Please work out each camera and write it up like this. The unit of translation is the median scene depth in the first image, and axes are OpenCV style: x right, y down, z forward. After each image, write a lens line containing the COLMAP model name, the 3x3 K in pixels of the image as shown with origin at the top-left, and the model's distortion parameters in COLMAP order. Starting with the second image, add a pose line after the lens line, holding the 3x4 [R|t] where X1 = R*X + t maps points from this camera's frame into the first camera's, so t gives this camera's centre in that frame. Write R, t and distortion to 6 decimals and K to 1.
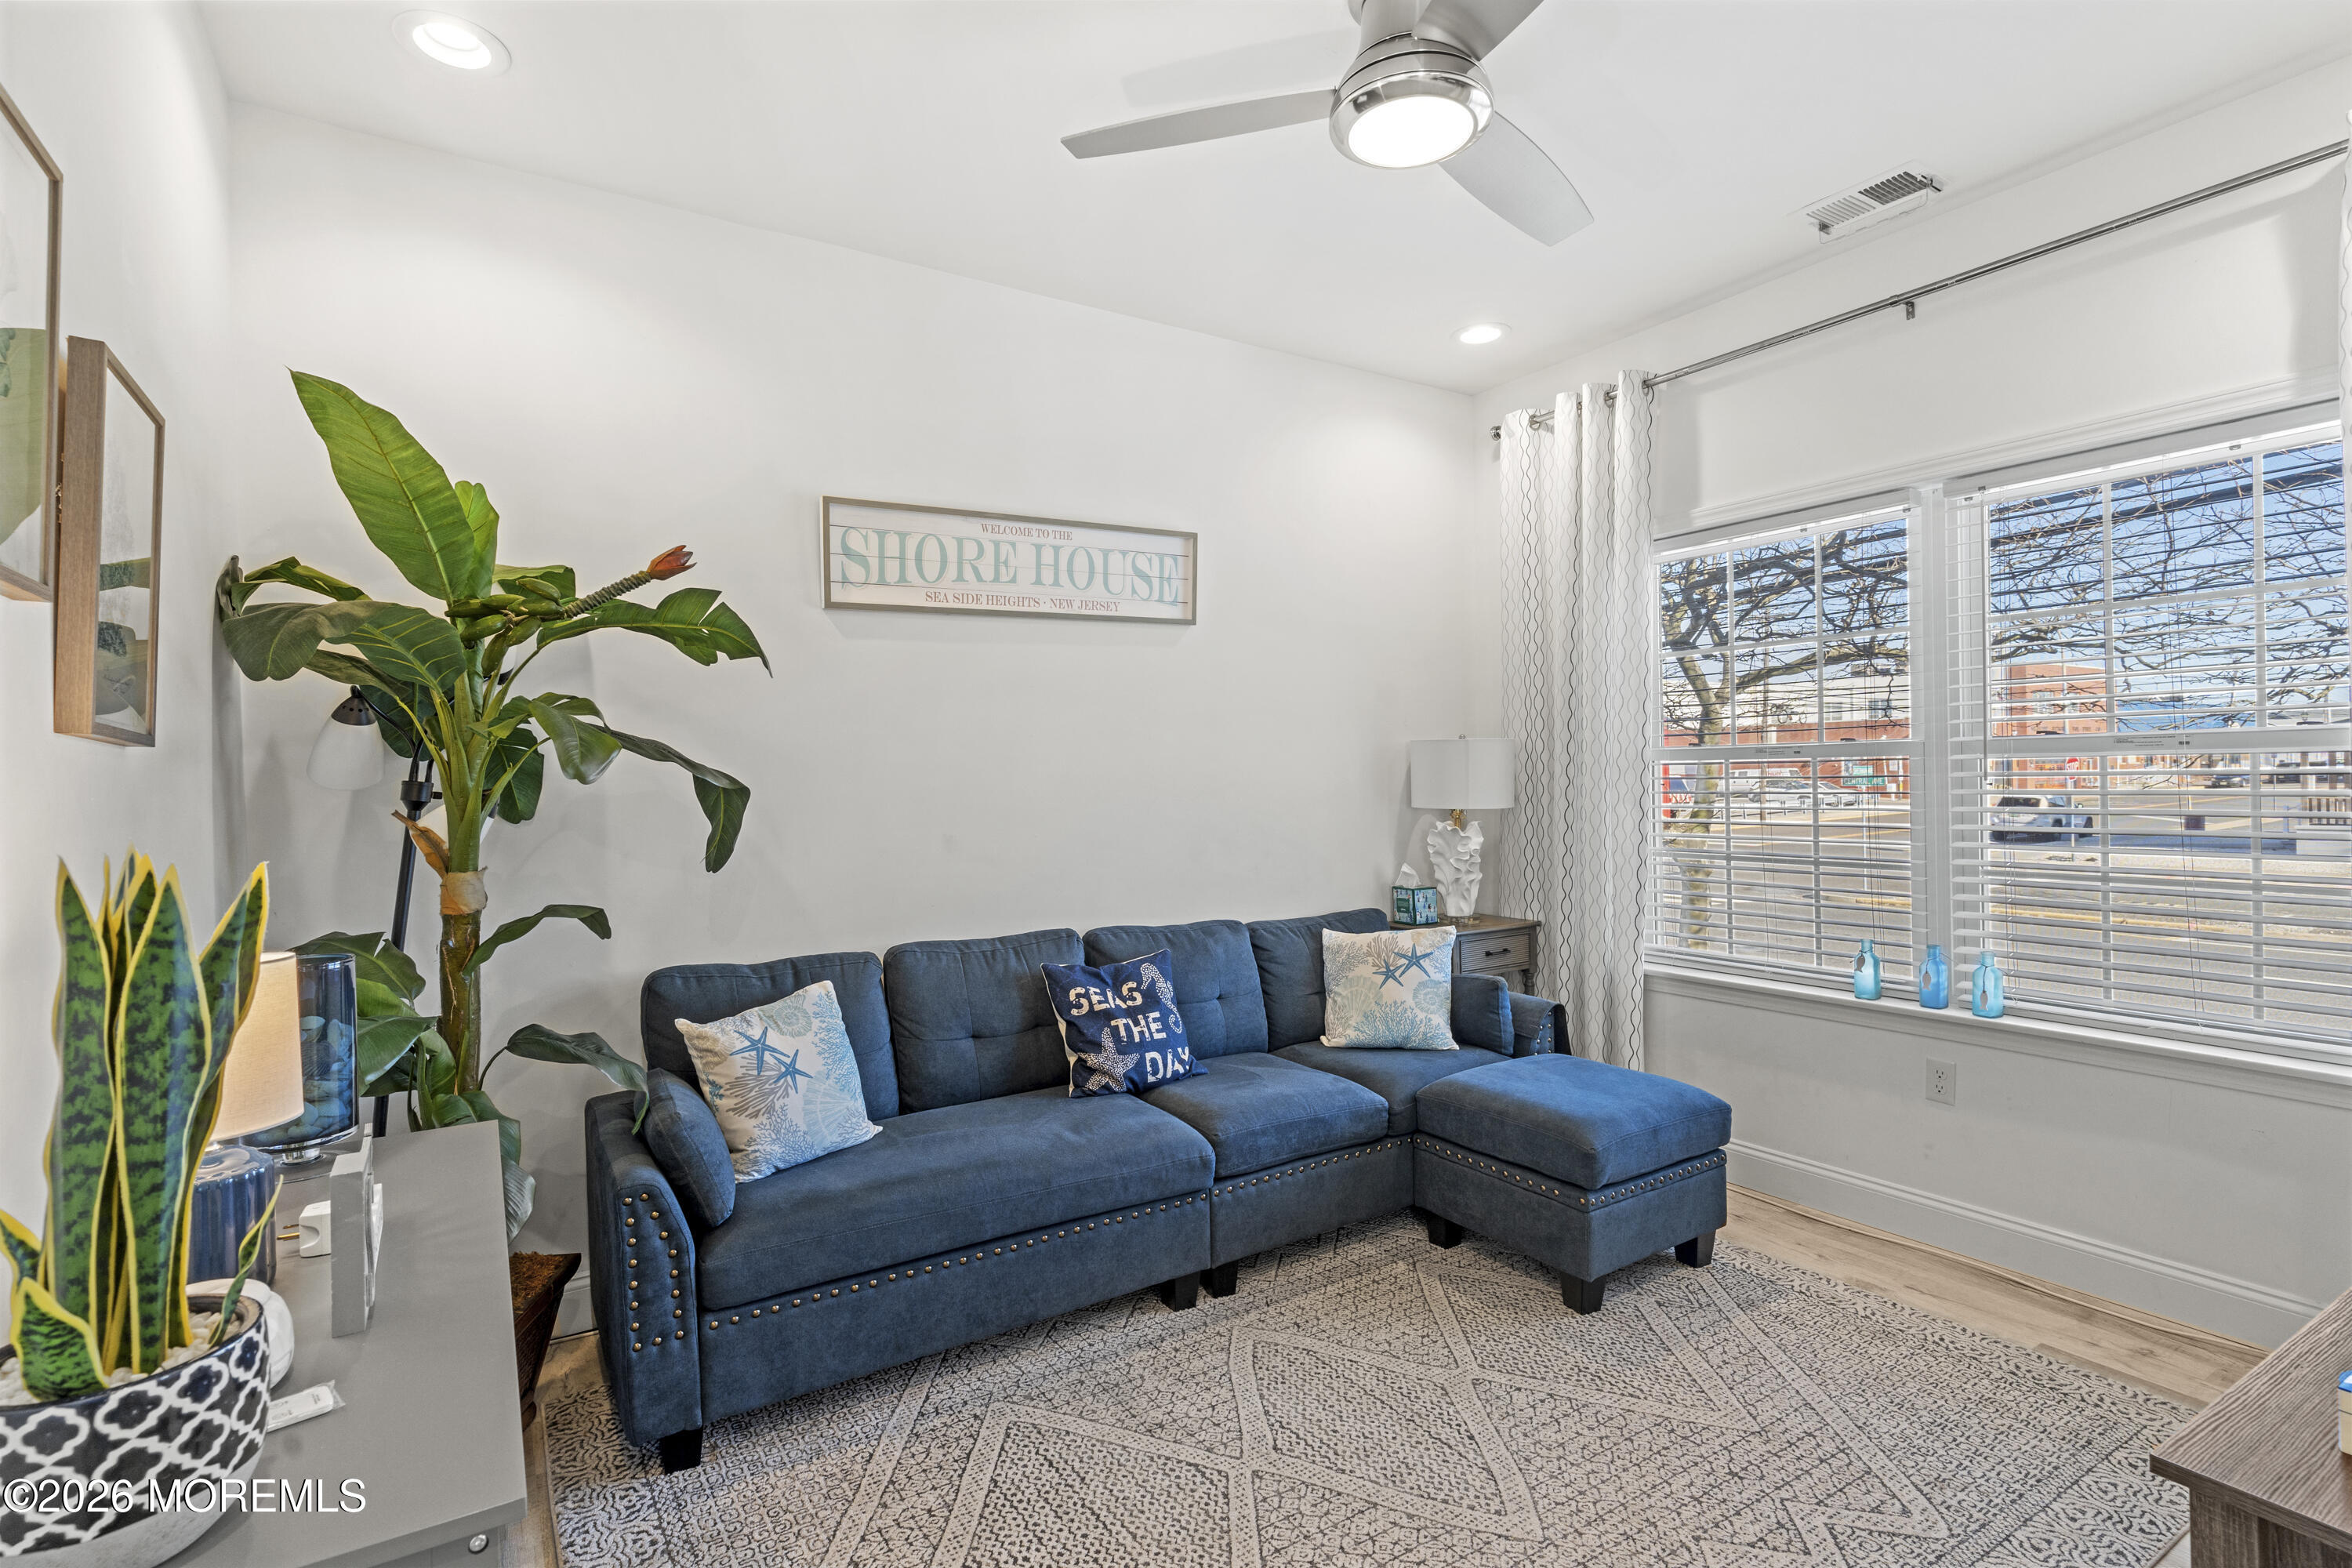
lens RADIAL K [[1108.0, 0, 1176.0], [0, 1108.0, 784.0], [0, 0, 1]] dist [0.001519, 0.000125]
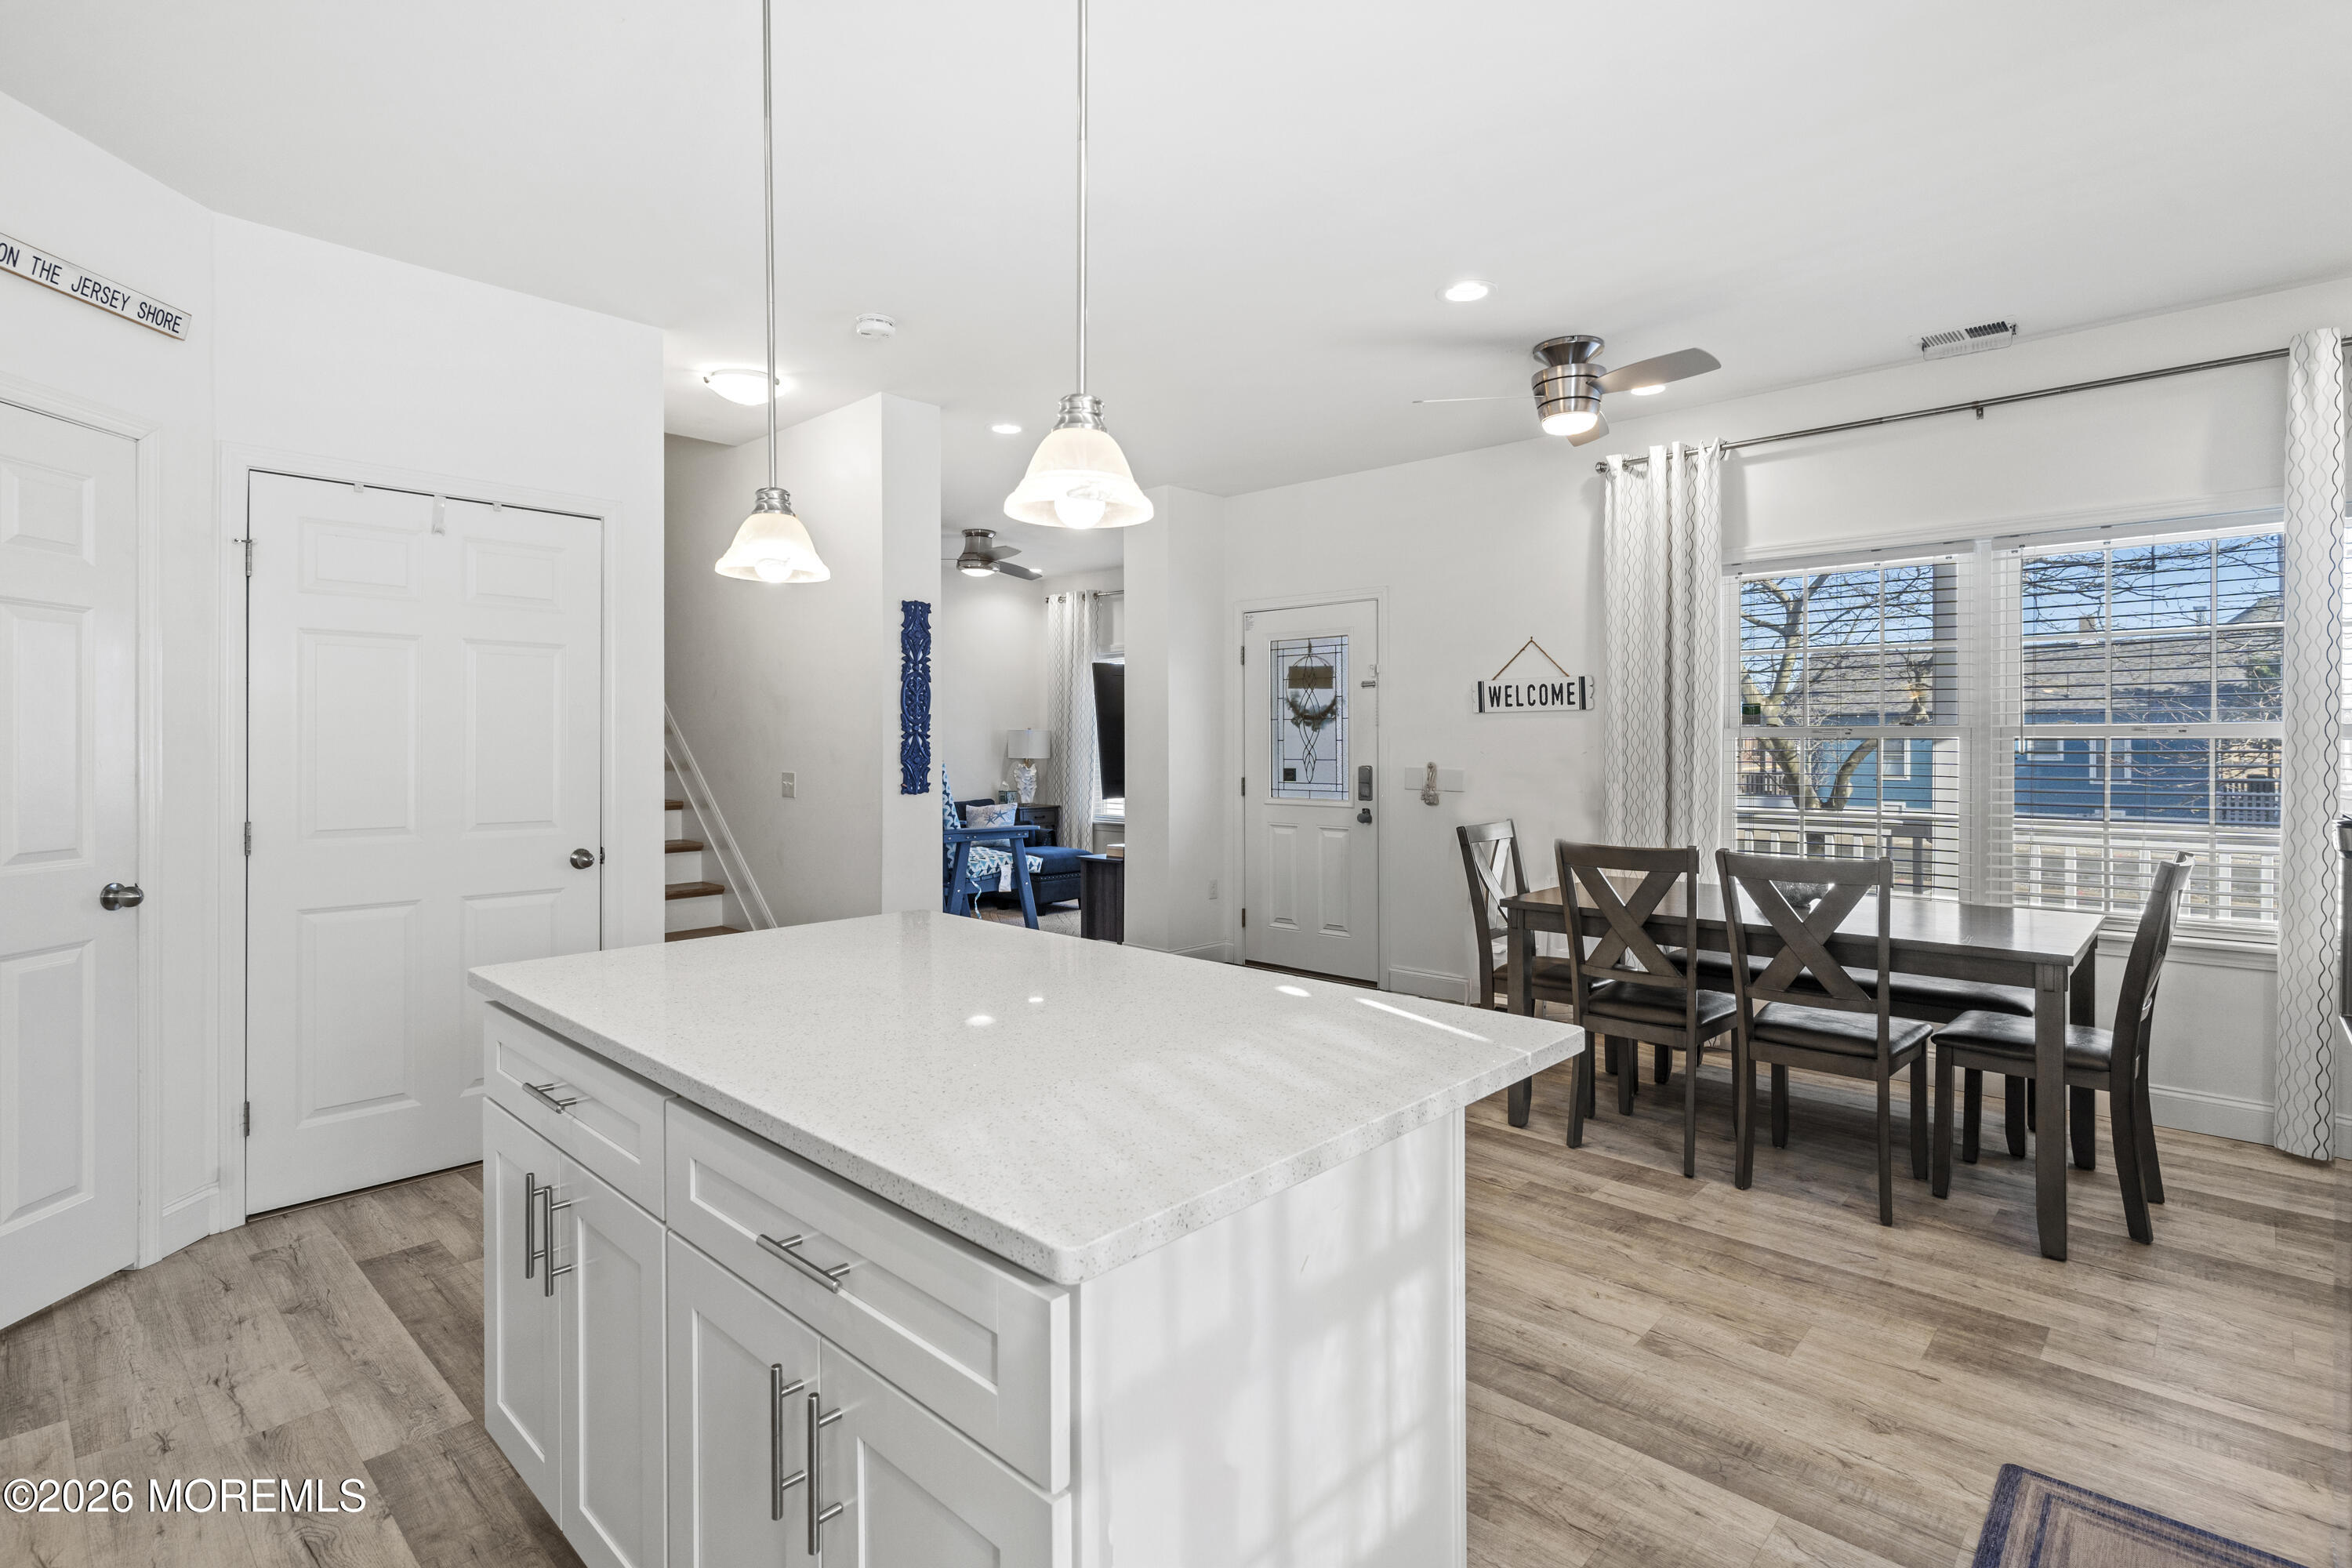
lens RADIAL K [[1135.8, 0, 1175.0], [0, 1135.8, 750.1], [0, 0, 1]] dist [0.002059, 0.000233]
pose [[0.968769, 0.016966, 0.247382, -0.055074], [-0.015727, 0.999852, -0.006983, 0.020342], [-0.247464, 0.002874, 0.968893, -1.871796]]
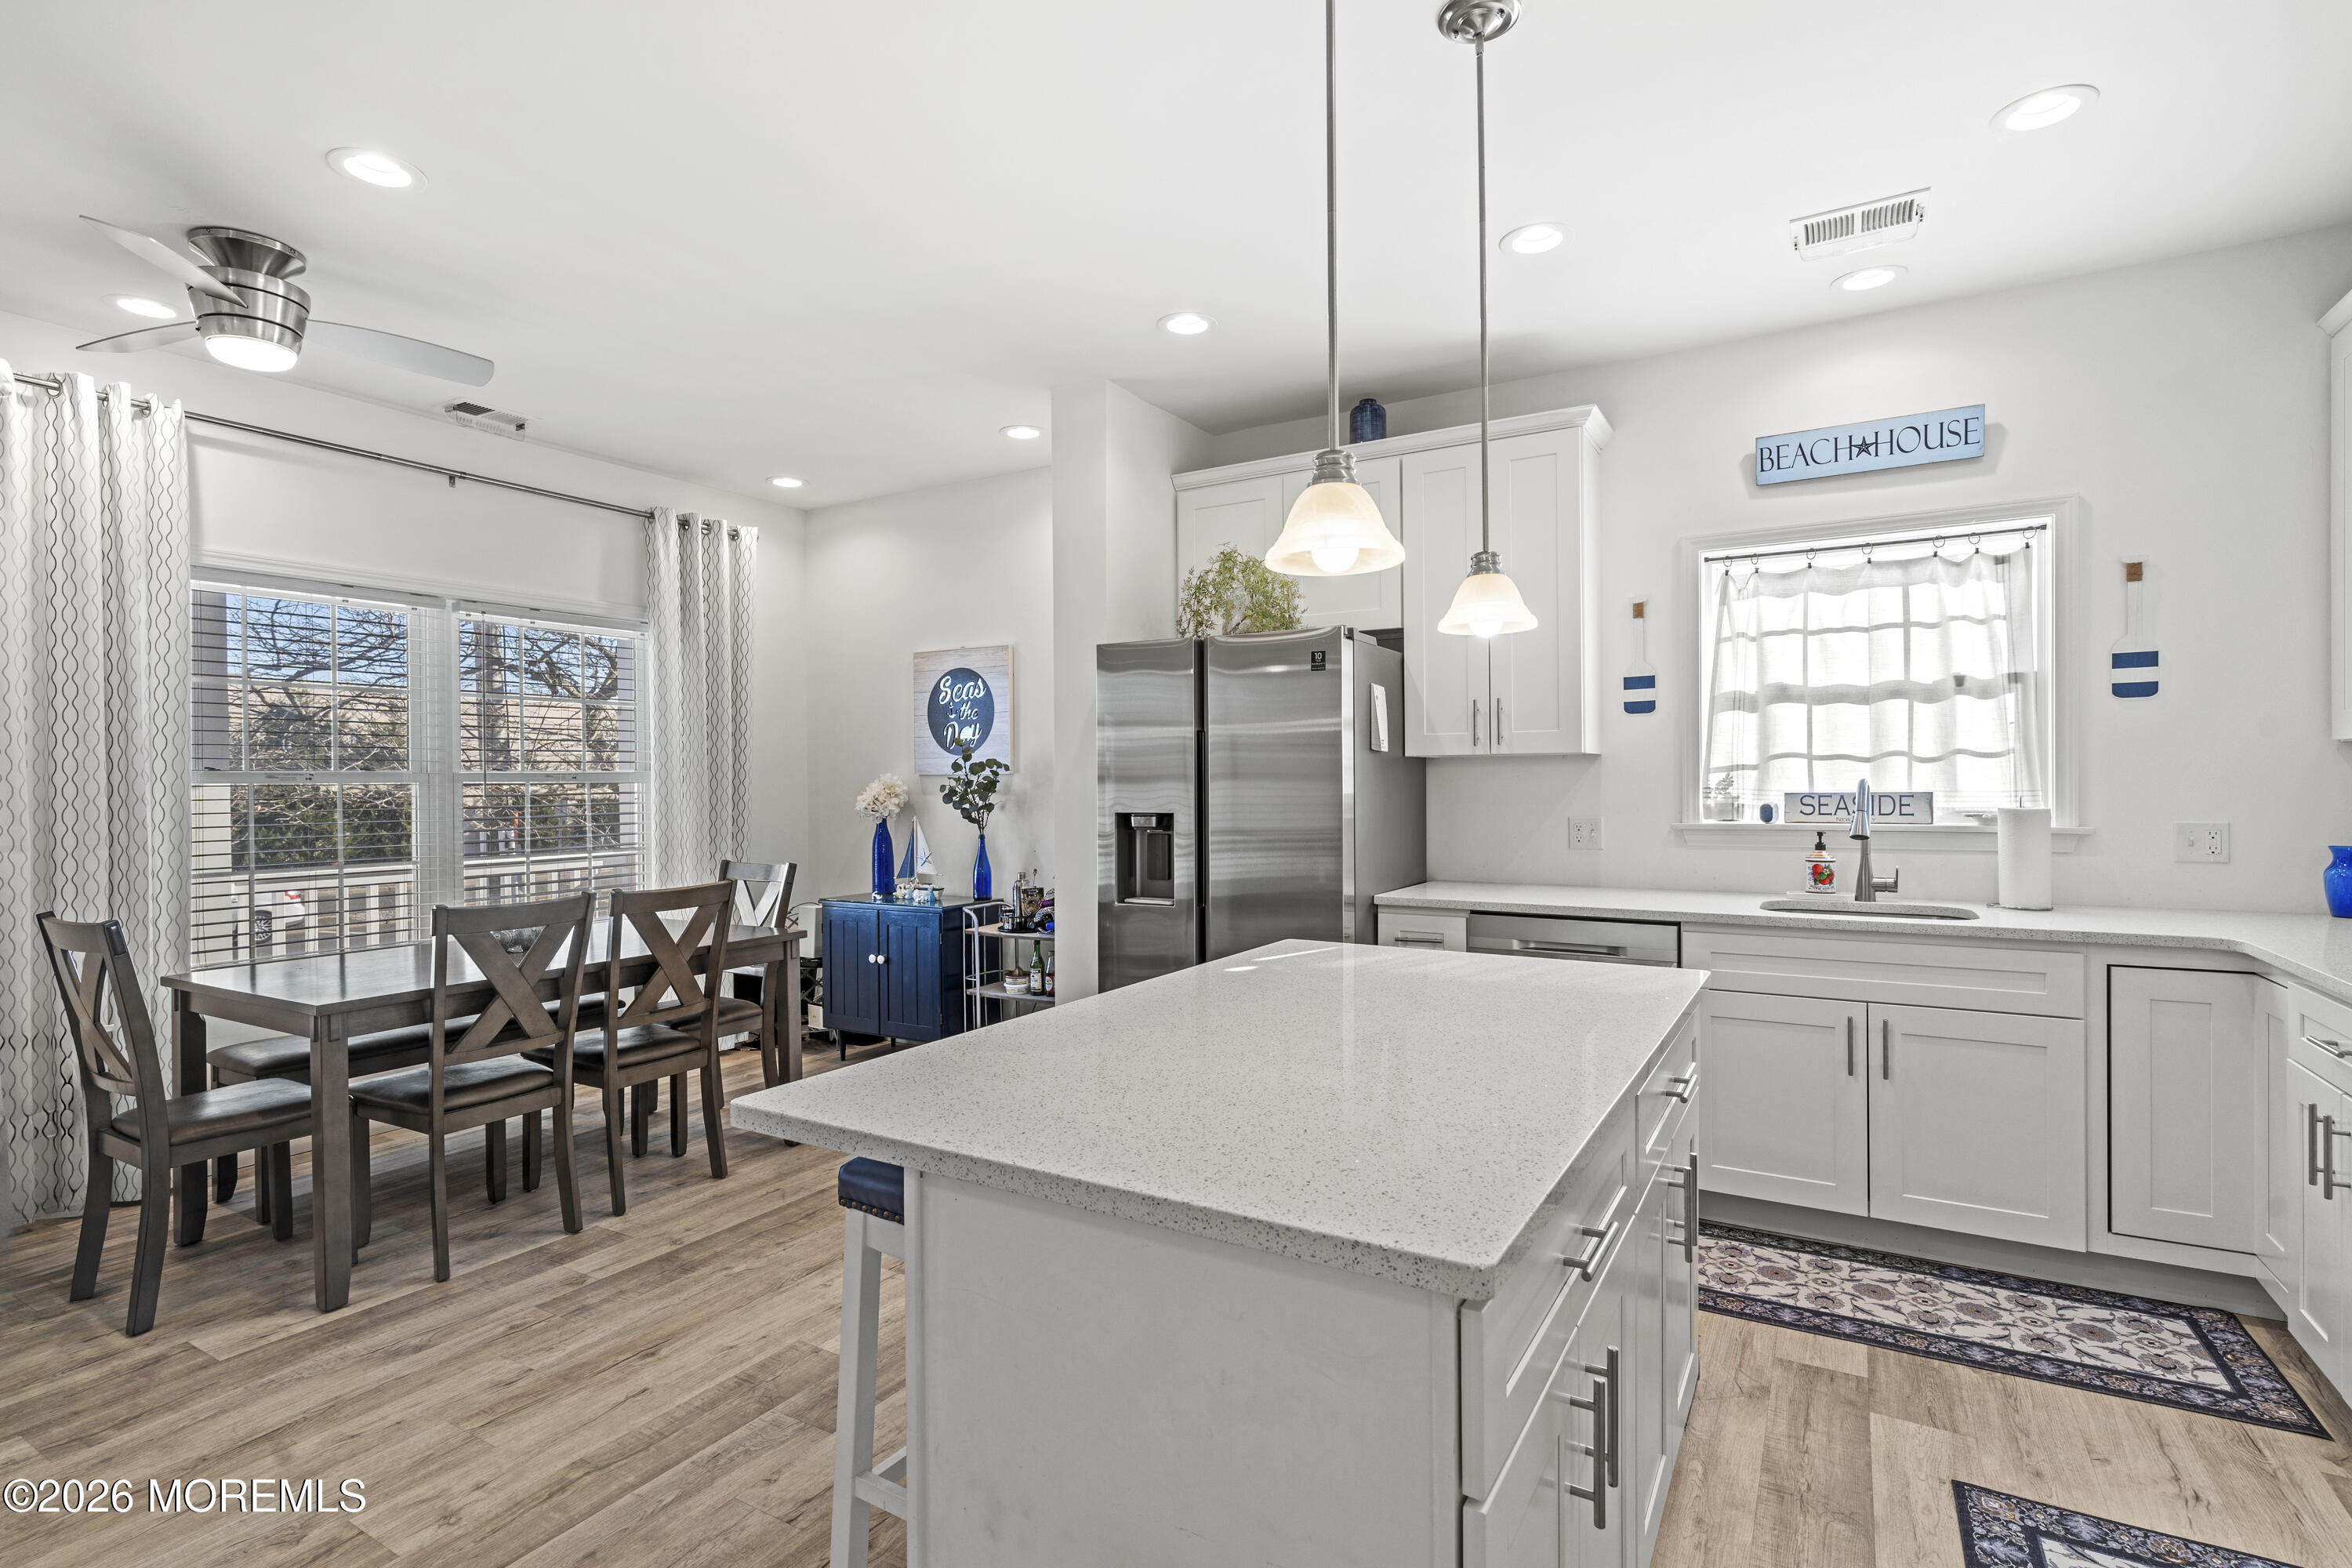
lens RADIAL K [[1128.3, 0, 1174.6], [0, 1128.3, 788.7], [0, 0, 1]] dist [0.001453, 0.000236]
pose [[-0.454428, 0.017566, 0.890610, -0.499942], [0.025749, 0.999647, -0.006578, 0.021691], [-0.890411, 0.019943, -0.454720, -0.962858]]
